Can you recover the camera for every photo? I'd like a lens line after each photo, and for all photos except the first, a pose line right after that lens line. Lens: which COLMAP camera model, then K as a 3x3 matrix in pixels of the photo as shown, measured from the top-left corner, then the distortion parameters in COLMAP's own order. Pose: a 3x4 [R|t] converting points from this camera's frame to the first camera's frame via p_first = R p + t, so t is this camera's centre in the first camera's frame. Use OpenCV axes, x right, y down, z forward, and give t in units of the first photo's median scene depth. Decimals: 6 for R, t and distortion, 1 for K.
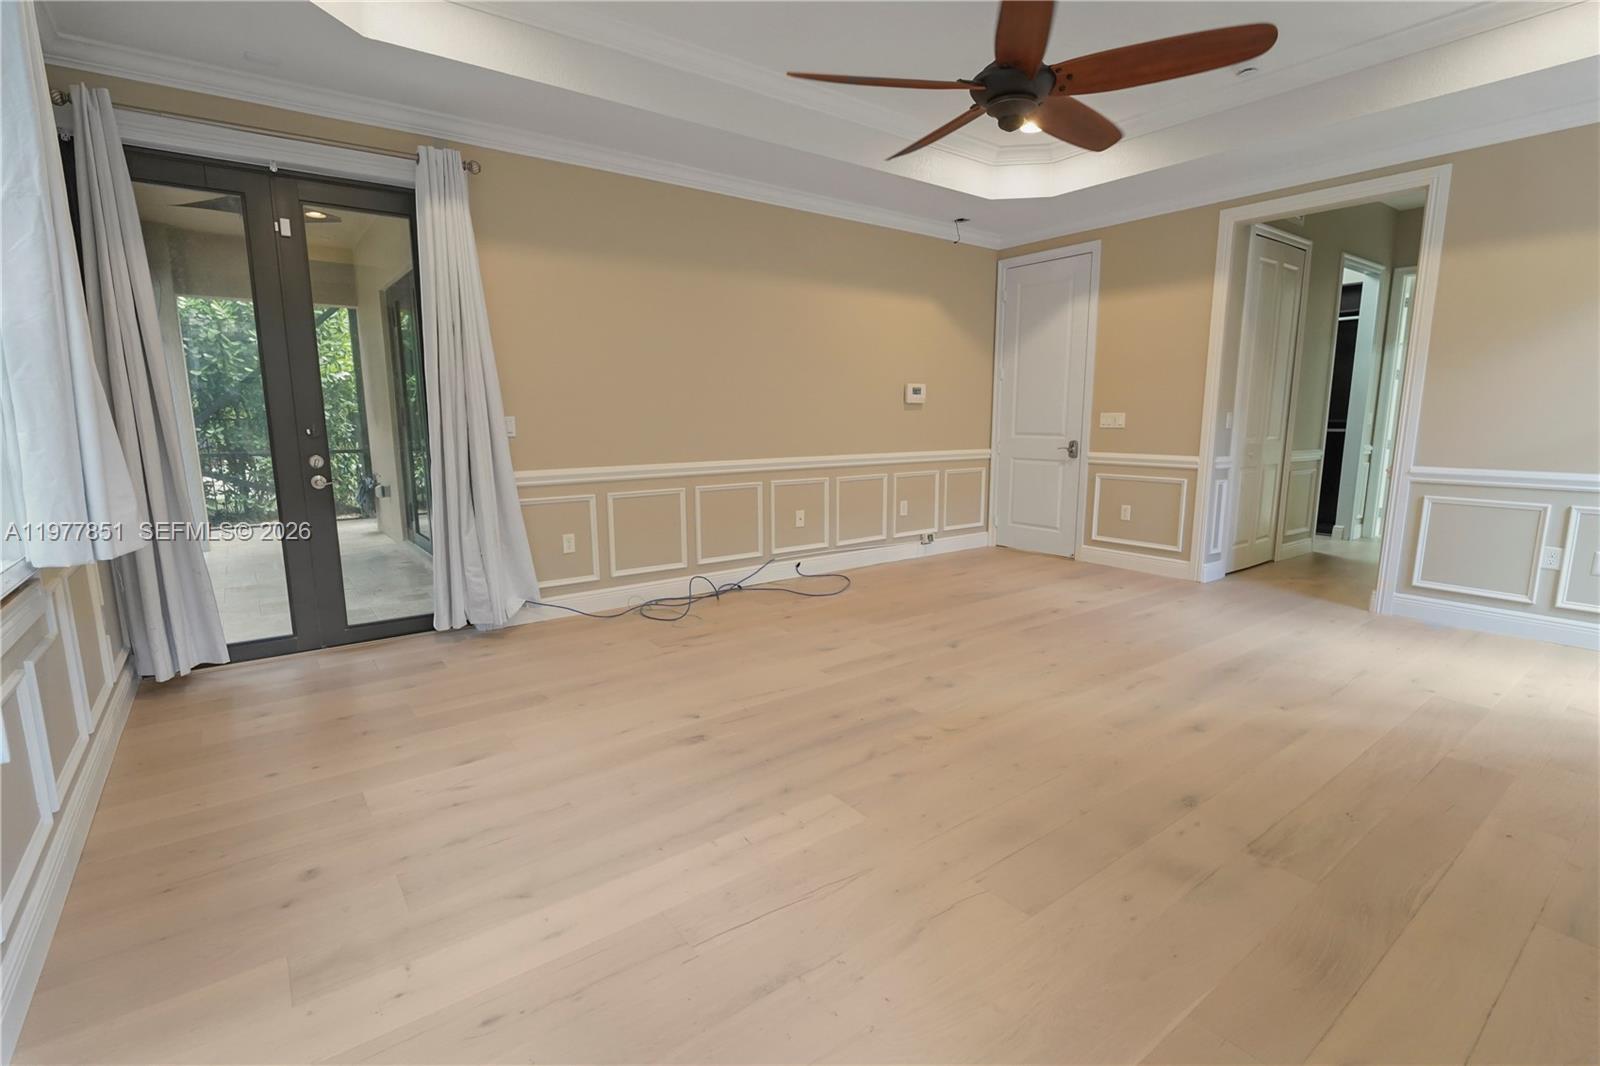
lens RADIAL K [[730.1, 0, 800.0], [0, 730.1, 533.0], [0, 0, 1]] dist [-0.001192, -0.000471]
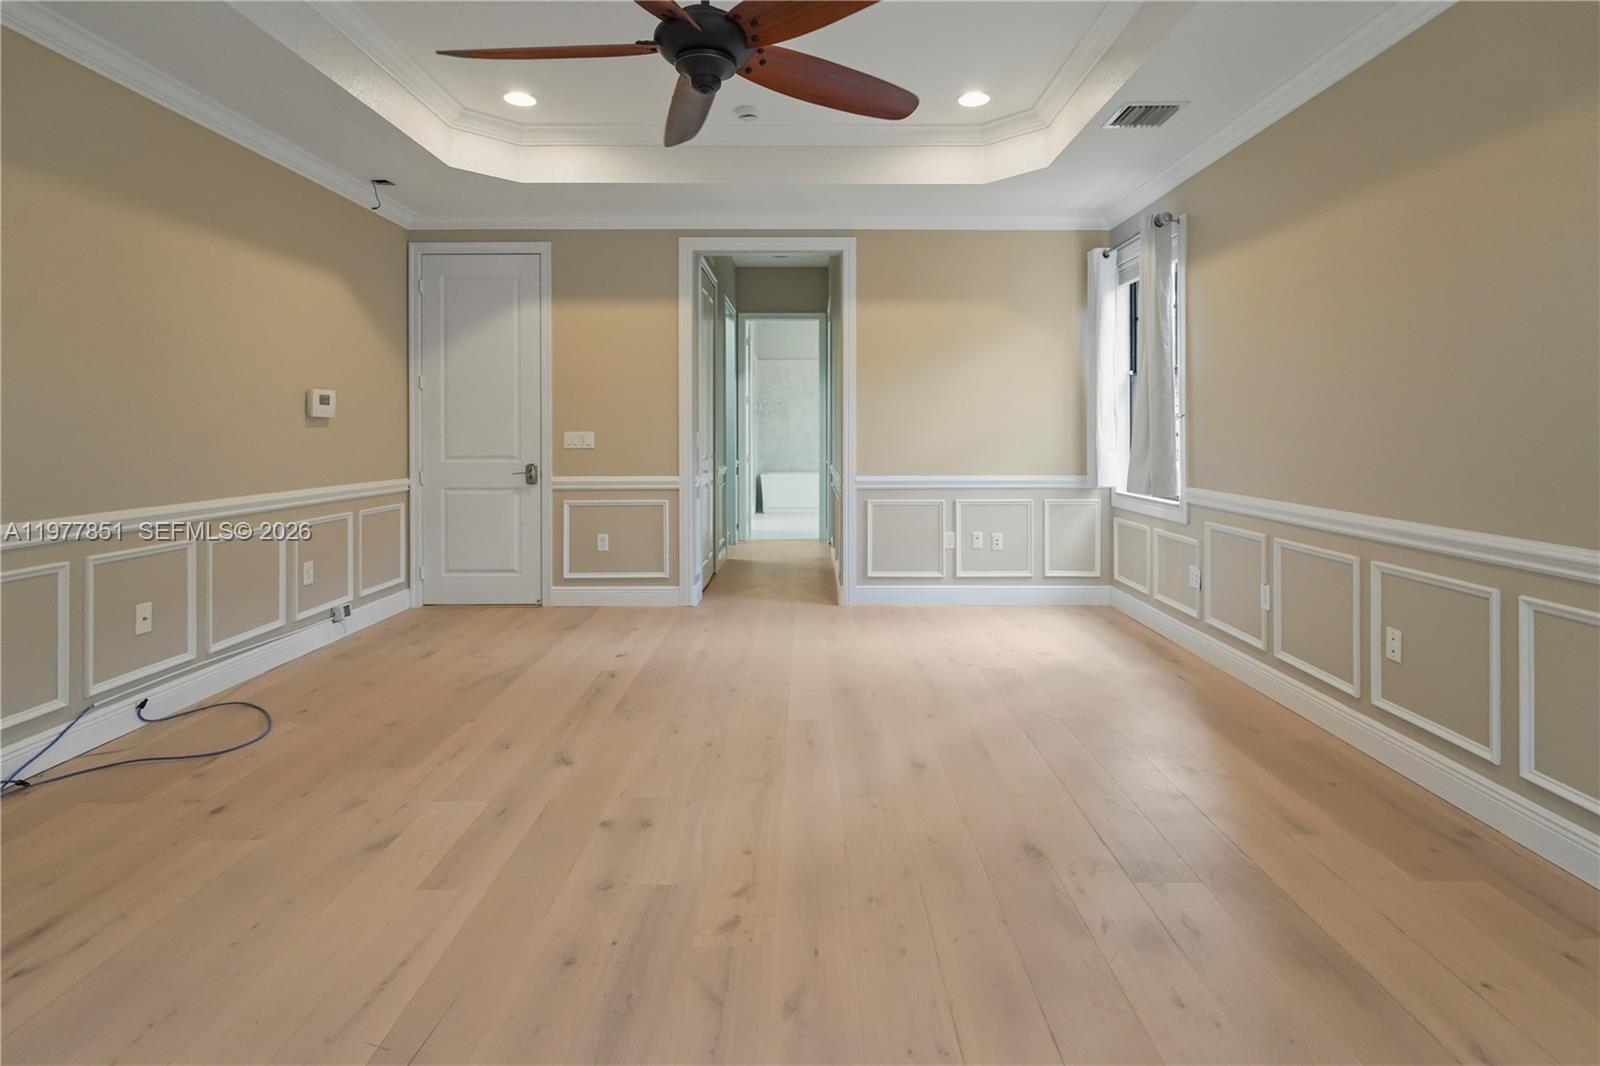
lens RADIAL K [[777.0, 0, 800.9], [0, 777.0, 427.3], [0, 0, 1]] dist [-0.002120, -0.000191]
pose [[0.600744, 0.006573, 0.799414, -0.166087], [0.128881, 0.986090, -0.104960, -0.035273], [-0.788984, 0.166083, 0.591541, 0.224009]]
